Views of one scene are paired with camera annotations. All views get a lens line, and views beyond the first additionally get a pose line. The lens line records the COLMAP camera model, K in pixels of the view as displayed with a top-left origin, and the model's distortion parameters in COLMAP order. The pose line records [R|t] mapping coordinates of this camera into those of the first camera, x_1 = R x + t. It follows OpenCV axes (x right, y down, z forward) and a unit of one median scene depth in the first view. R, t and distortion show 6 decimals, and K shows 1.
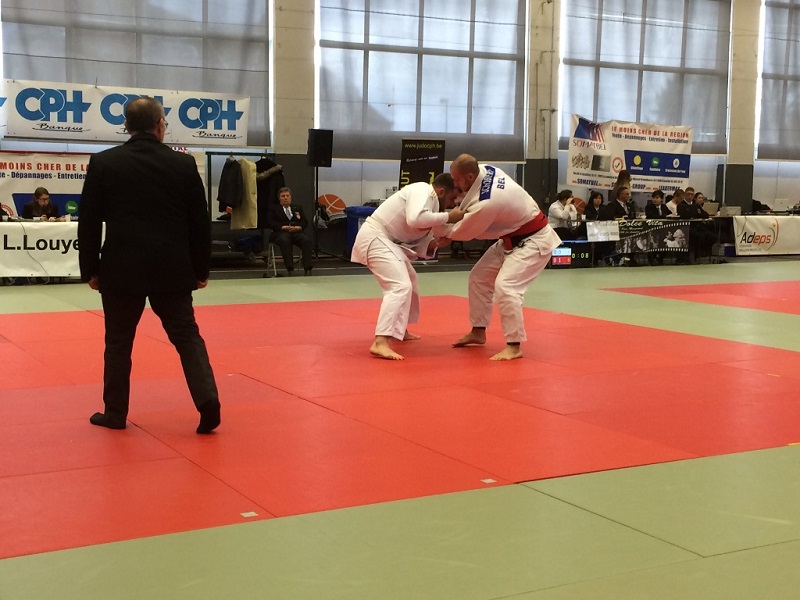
lens RADIAL K [[1095.1, 0, 399.6], [0, 1095.1, 303.4], [0, 0, 1]] dist [0.057913, 0.000000]
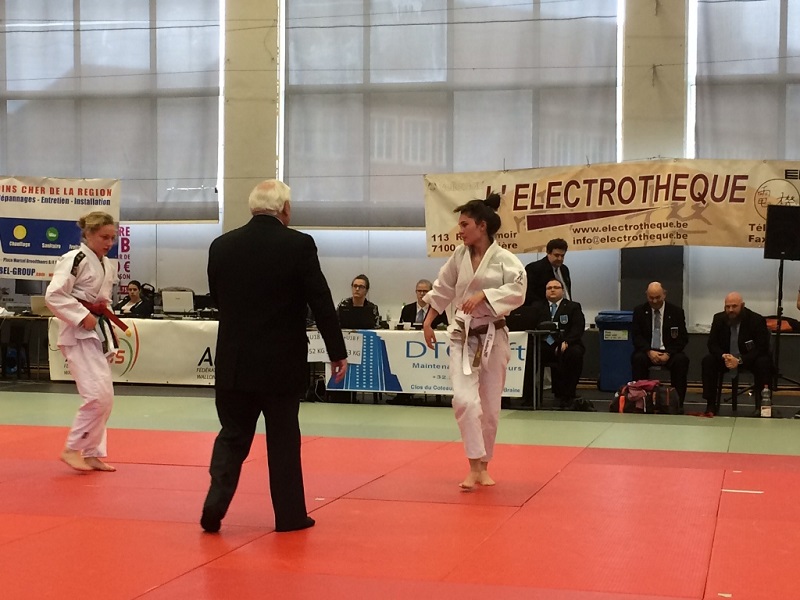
lens RADIAL K [[1432.6, 0, 399.4], [0, 1432.6, 299.4], [0, 0, 1]] dist [0.008770, 0.000000]
pose [[0.731422, 0.007069, -0.681889, 0.969092], [-0.074603, 0.994774, -0.069709, -0.045670], [0.677833, 0.101858, 0.728126, 0.520258]]
